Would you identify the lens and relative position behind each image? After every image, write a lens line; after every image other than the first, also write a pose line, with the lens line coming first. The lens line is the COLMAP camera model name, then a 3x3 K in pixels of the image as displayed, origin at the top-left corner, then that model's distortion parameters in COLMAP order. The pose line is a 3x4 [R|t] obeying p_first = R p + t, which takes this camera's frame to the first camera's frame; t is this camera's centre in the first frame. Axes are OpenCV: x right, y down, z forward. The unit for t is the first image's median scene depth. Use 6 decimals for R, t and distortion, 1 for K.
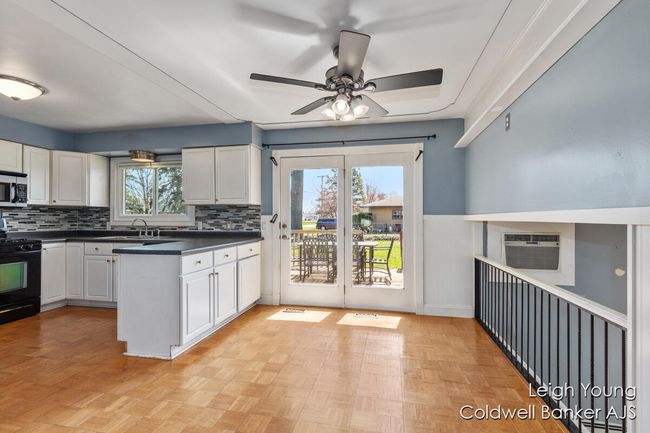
lens RADIAL K [[298.1, 0, 328.8], [0, 298.1, 217.9], [0, 0, 1]] dist [0.000782, 0.000009]
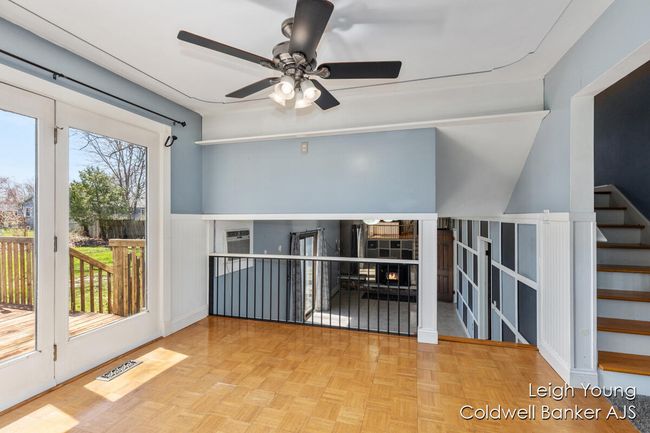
lens RADIAL K [[298.1, 0, 329.7], [0, 298.1, 217.0], [0, 0, 1]] dist [0.000782, 0.000009]
pose [[0.043725, 0.000154, 0.999044, -0.527232], [-0.001762, 0.999998, -0.000077, -0.001562], [-0.999042, -0.001757, 0.043726, 0.556591]]
